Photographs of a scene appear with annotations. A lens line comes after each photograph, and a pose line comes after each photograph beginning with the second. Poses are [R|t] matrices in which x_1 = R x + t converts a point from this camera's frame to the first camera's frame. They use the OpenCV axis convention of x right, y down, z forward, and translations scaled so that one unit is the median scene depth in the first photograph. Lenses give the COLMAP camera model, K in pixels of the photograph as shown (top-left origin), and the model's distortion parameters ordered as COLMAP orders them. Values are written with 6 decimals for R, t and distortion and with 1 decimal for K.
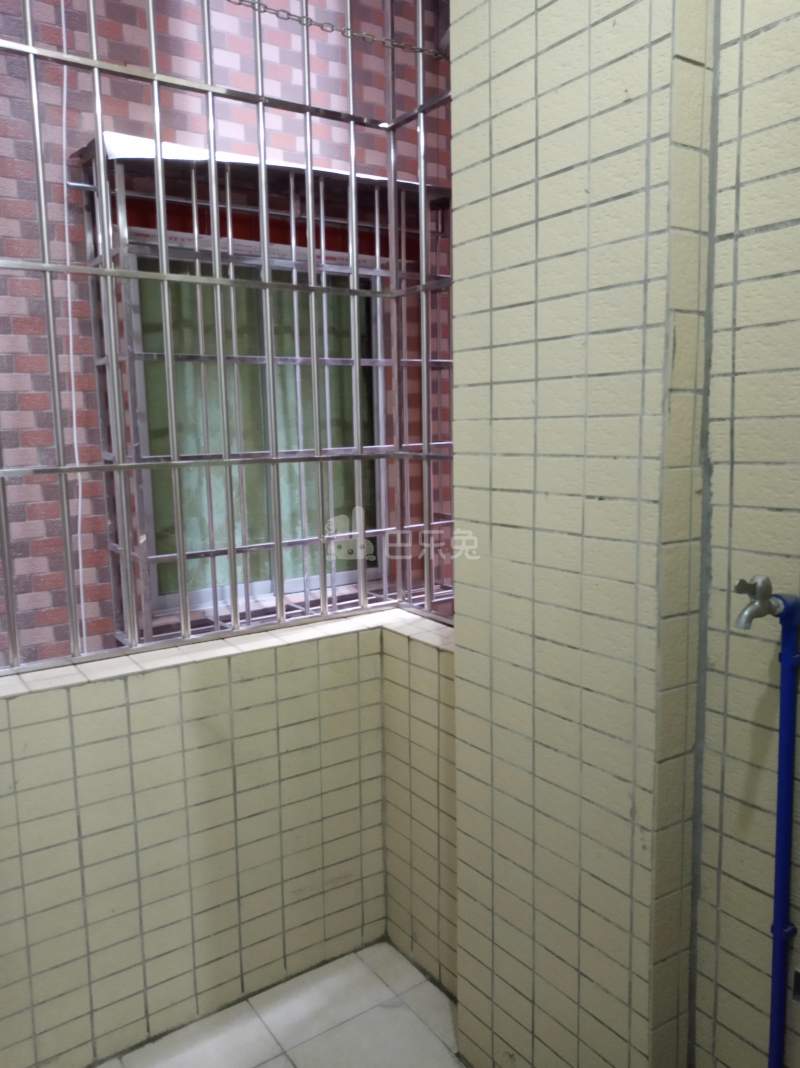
lens RADIAL K [[823.2, 0, 399.5], [0, 823.2, 532.2], [0, 0, 1]] dist [-0.016127, 0.007443]
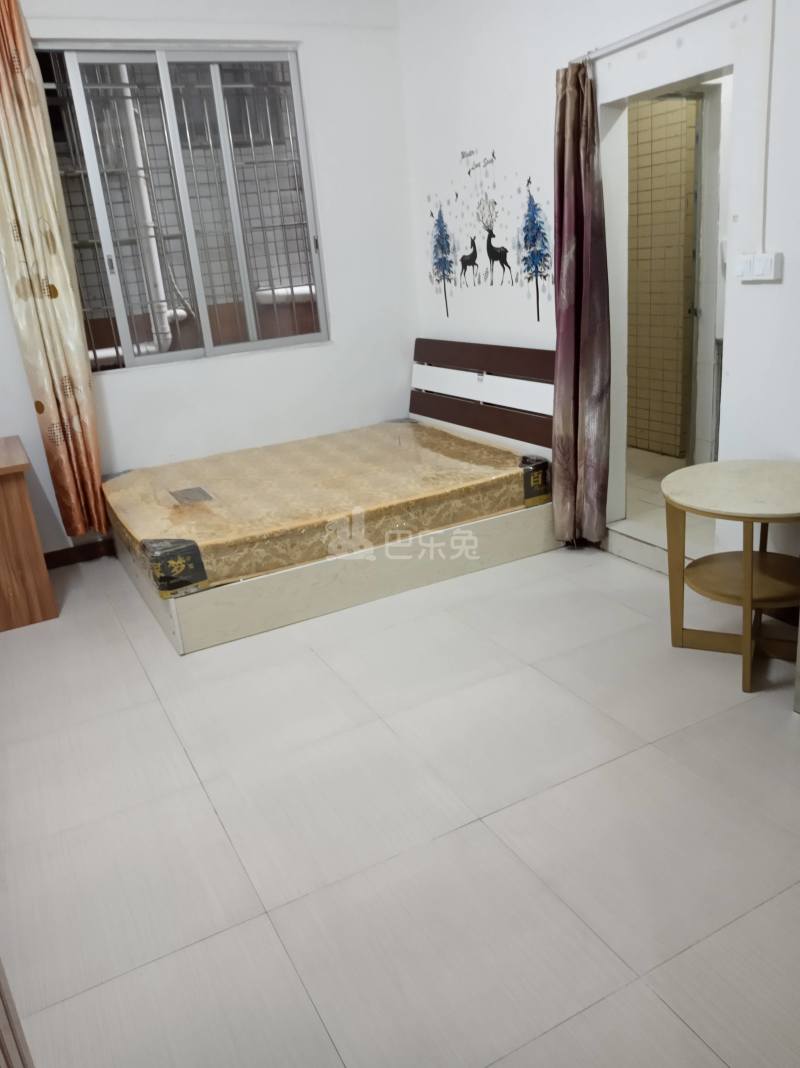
lens RADIAL K [[823.2, 0, 401.1], [0, 823.2, 536.4], [0, 0, 1]] dist [-0.016127, 0.007443]
pose [[0.990659, -0.027773, -0.133503, -0.520694], [0.054076, 0.978780, 0.197651, 0.463952], [0.125181, -0.203024, 0.971139, -3.166670]]
